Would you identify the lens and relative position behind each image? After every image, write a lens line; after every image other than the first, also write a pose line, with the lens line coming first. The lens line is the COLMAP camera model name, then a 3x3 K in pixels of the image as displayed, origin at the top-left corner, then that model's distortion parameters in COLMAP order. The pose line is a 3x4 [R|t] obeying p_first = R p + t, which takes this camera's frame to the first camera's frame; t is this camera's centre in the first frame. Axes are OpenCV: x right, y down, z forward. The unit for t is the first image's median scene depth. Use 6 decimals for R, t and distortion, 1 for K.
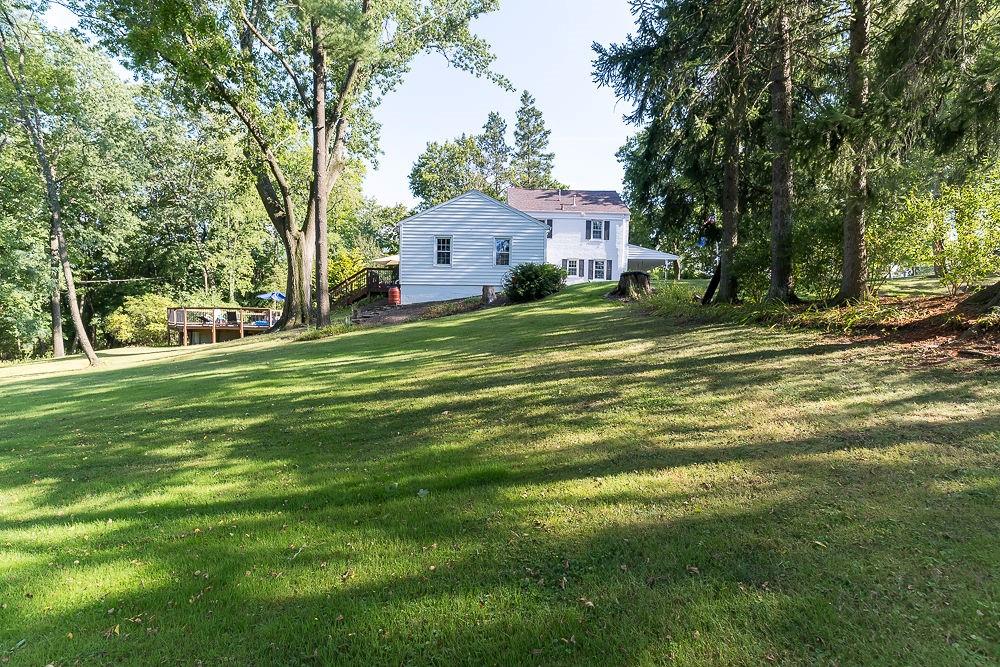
lens RADIAL K [[488.0, 0, 495.3], [0, 488.0, 337.6], [0, 0, 1]] dist [-0.000294, -0.000096]
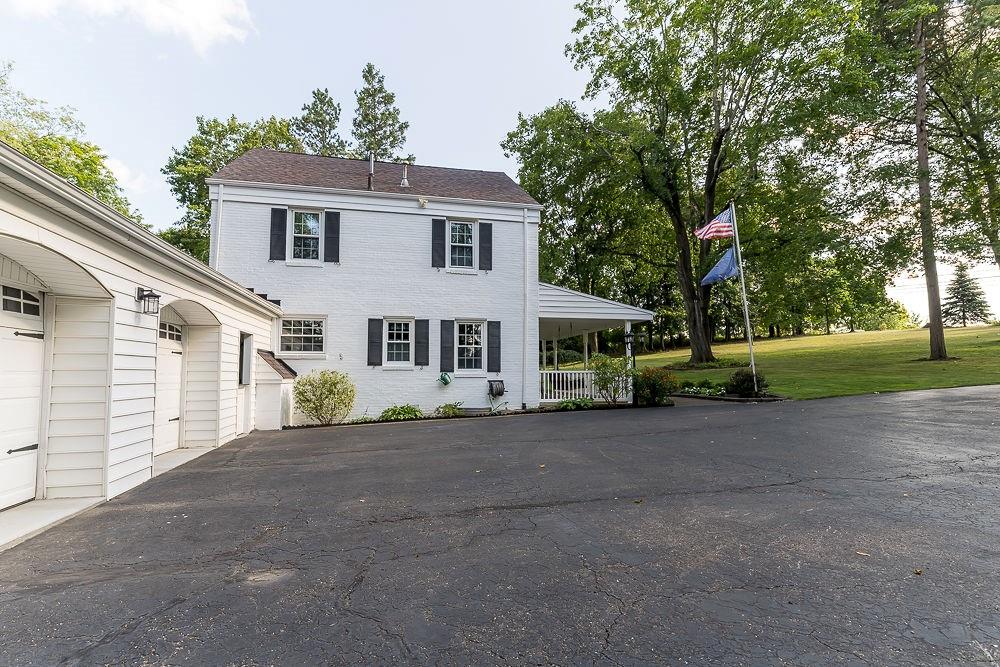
lens RADIAL K [[488.0, 0, 495.3], [0, 488.0, 337.6], [0, 0, 1]] dist [-0.000294, -0.000096]
pose [[0.975563, -0.007302, 0.219599, 0.101598], [0.027412, 0.995684, -0.088667, -0.076051], [-0.218004, 0.092520, 0.971553, 0.424629]]
